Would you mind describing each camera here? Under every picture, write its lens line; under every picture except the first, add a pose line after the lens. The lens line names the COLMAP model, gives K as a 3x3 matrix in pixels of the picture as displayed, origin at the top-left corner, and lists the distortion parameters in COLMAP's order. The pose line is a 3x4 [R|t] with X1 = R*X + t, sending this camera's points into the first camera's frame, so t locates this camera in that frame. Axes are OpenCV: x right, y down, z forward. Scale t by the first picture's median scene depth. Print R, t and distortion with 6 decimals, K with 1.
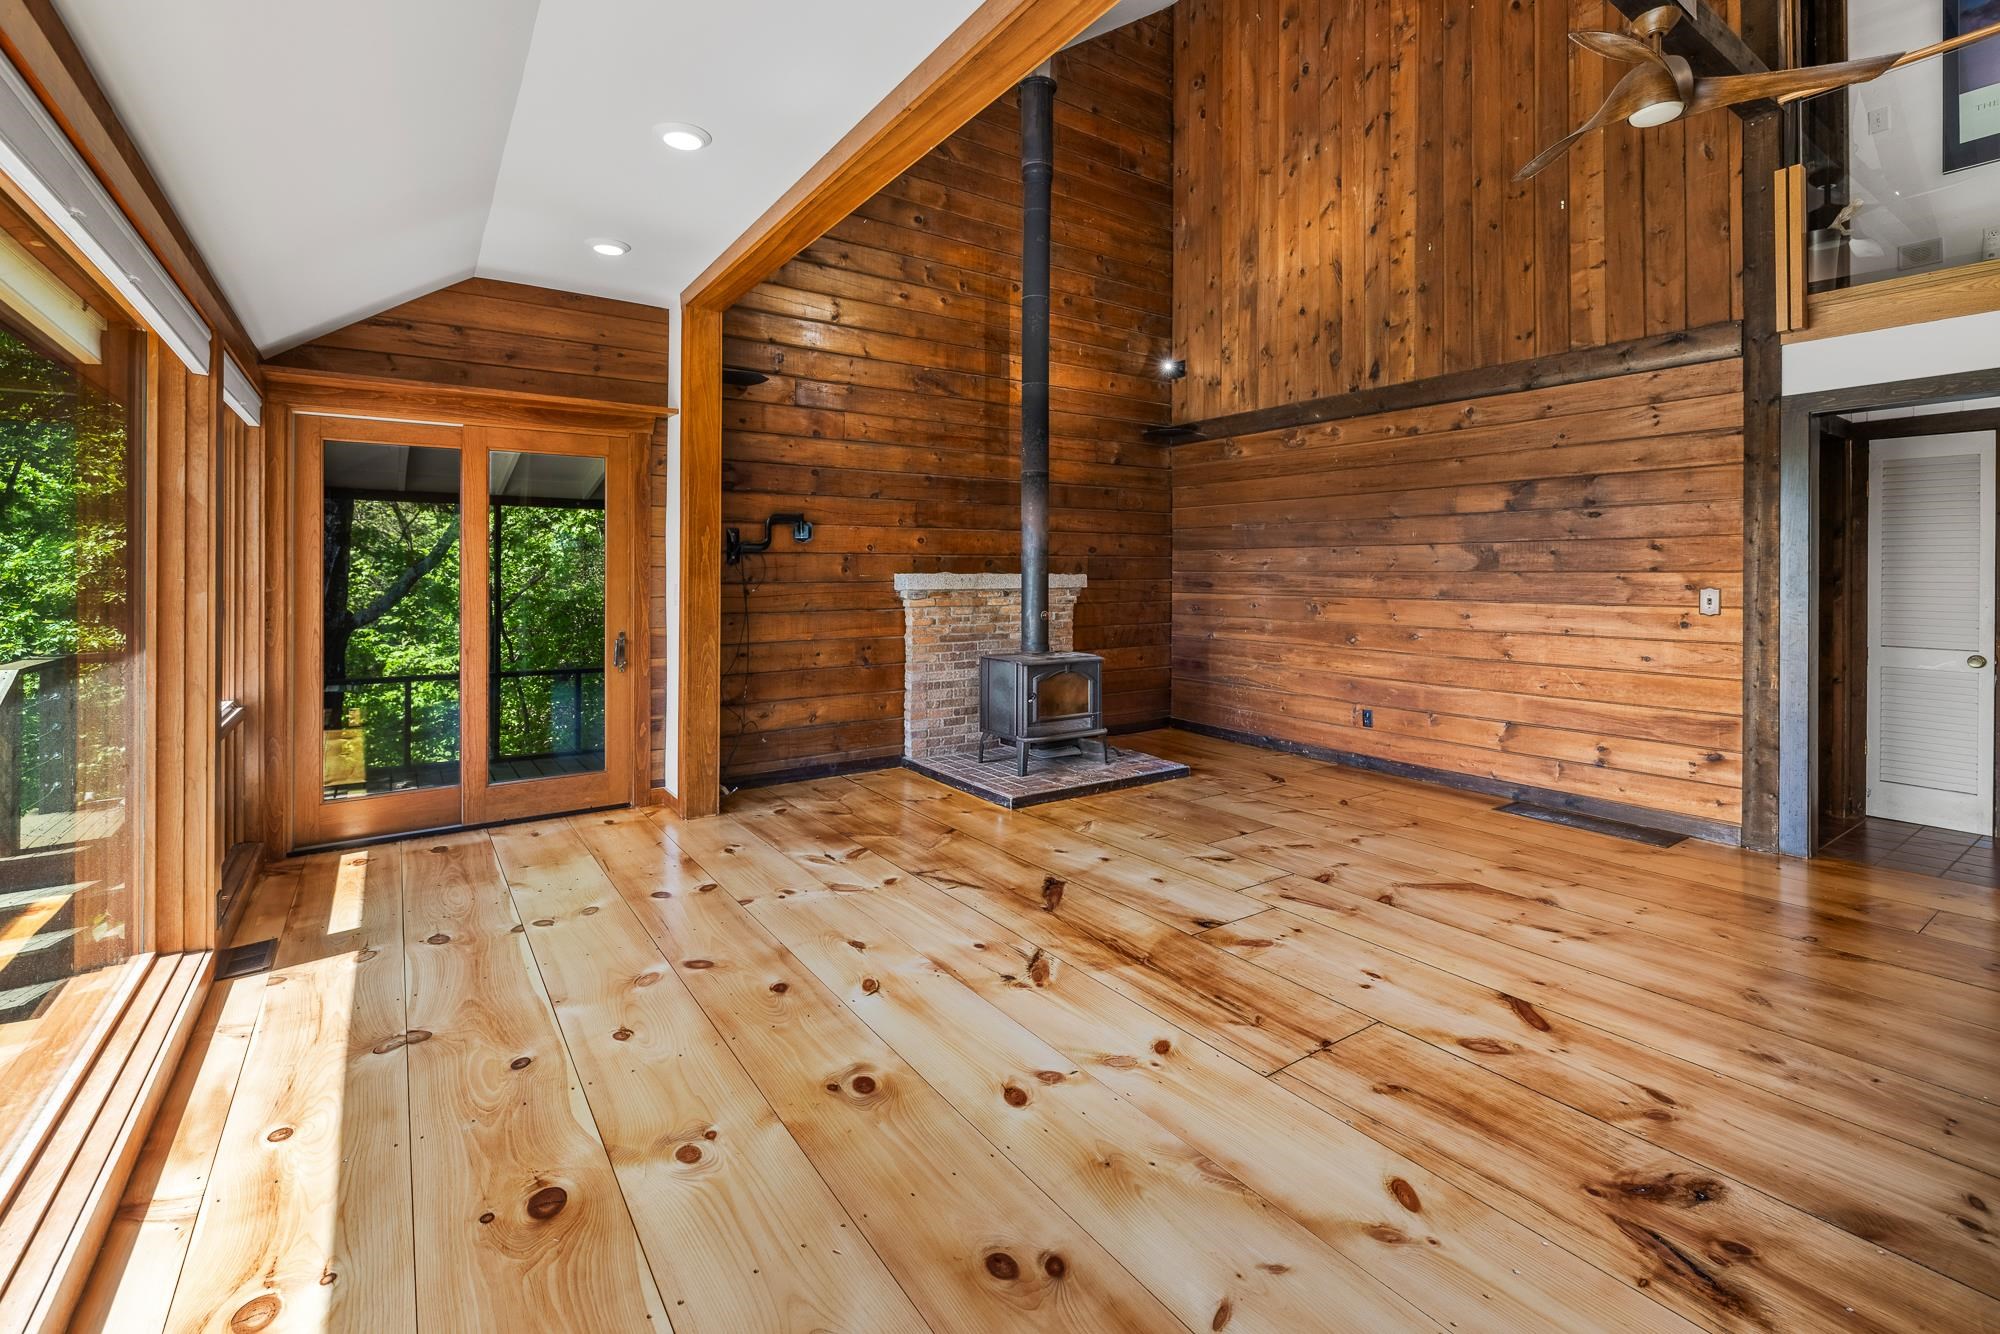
lens RADIAL K [[872.7, 0, 1006.1], [0, 872.7, 573.3], [0, 0, 1]] dist [0.001076, 0.000140]
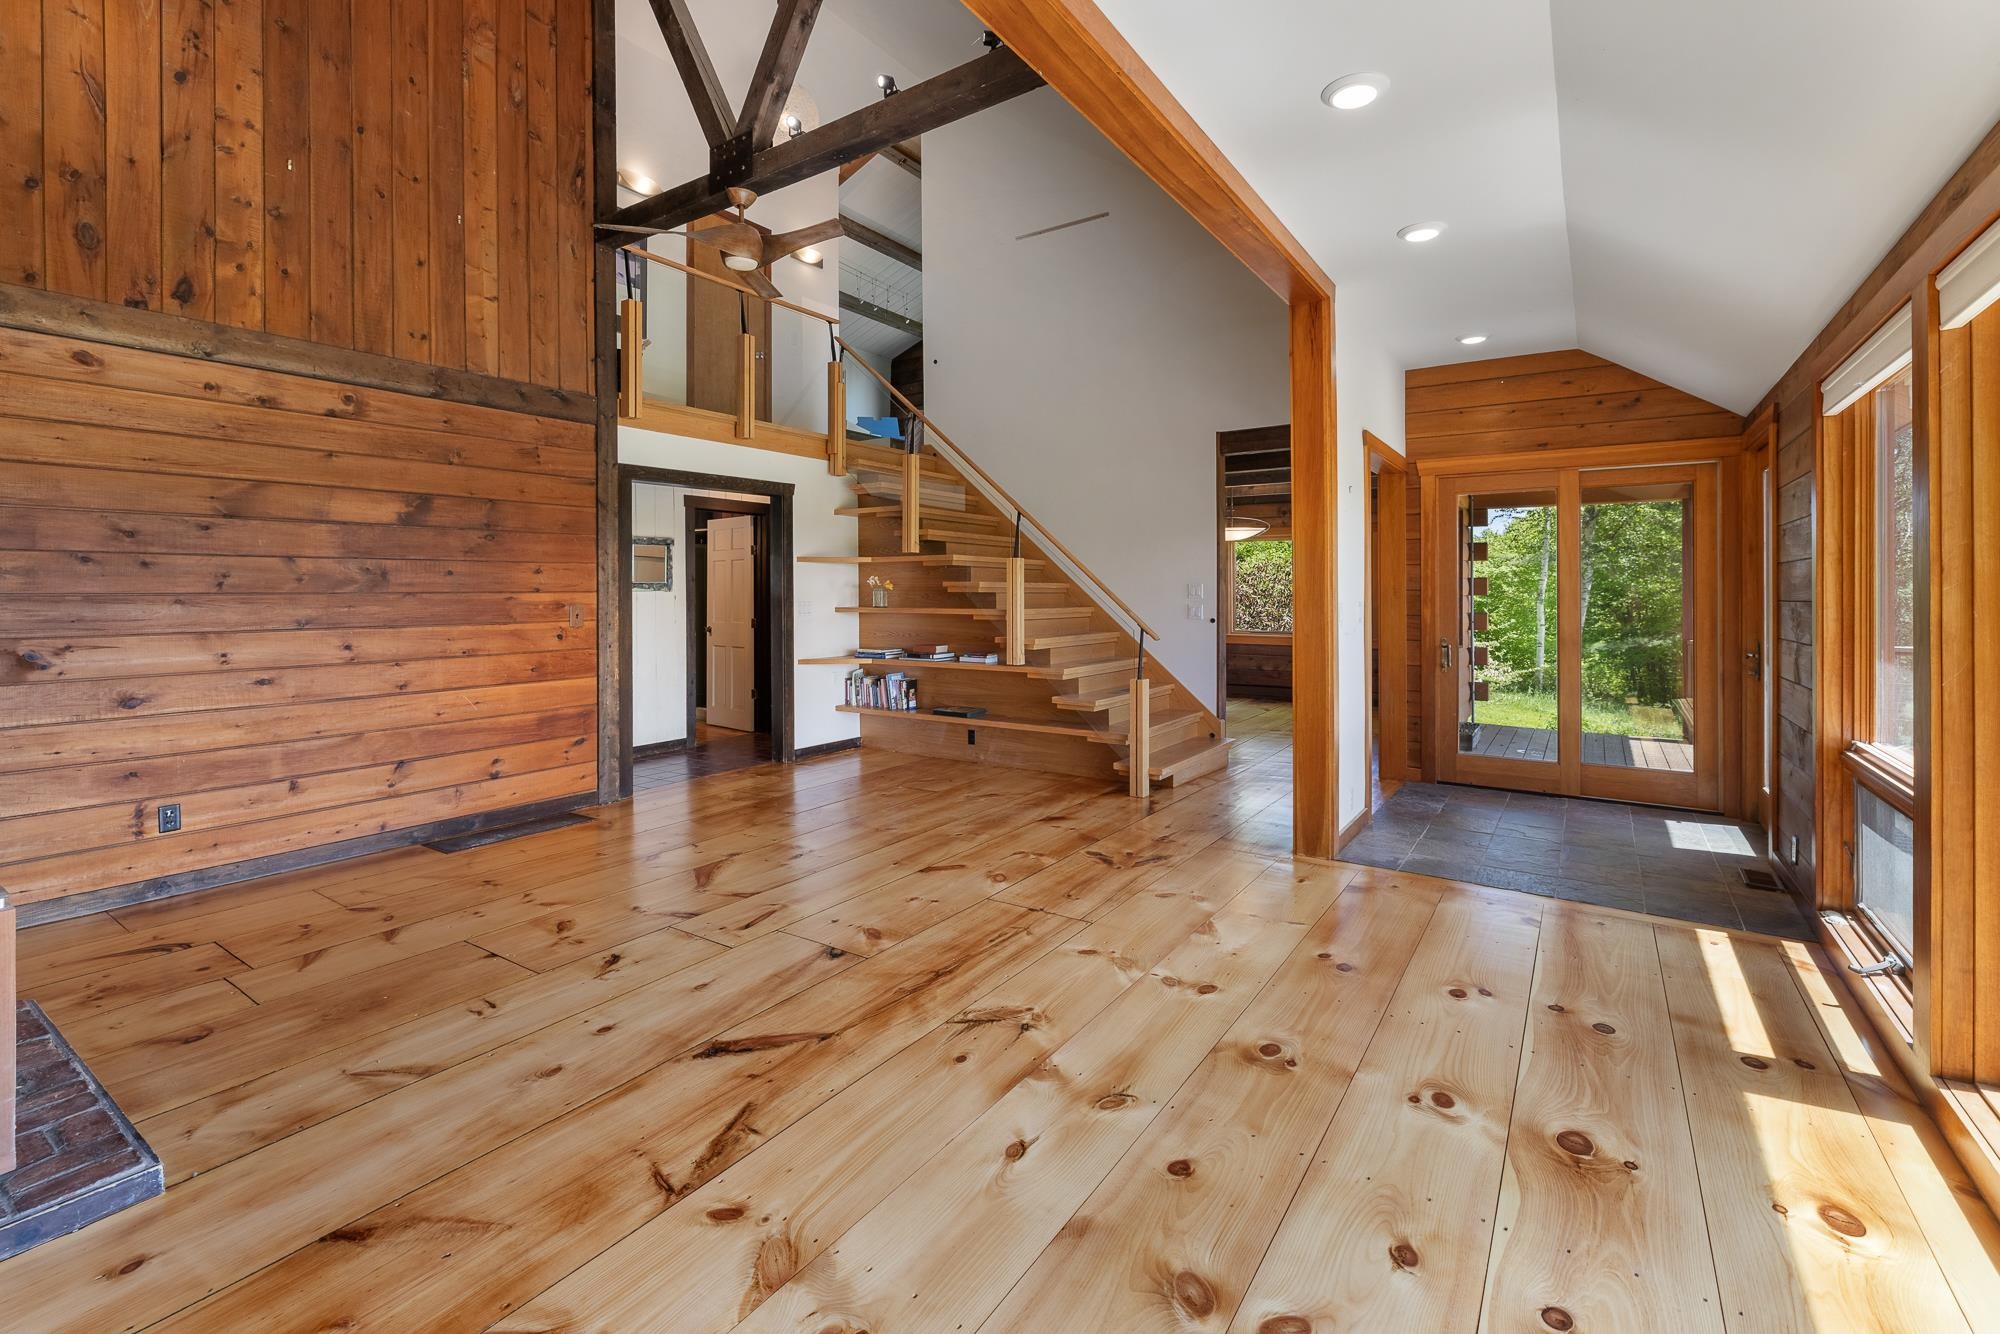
lens RADIAL K [[872.7, 0, 989.4], [0, 872.7, 595.4], [0, 0, 1]] dist [0.001076, 0.000140]
pose [[-0.339865, -0.004469, 0.940464, -0.433910], [0.004398, 0.999970, 0.006341, -0.001905], [-0.940464, 0.006291, -0.339835, 0.683024]]
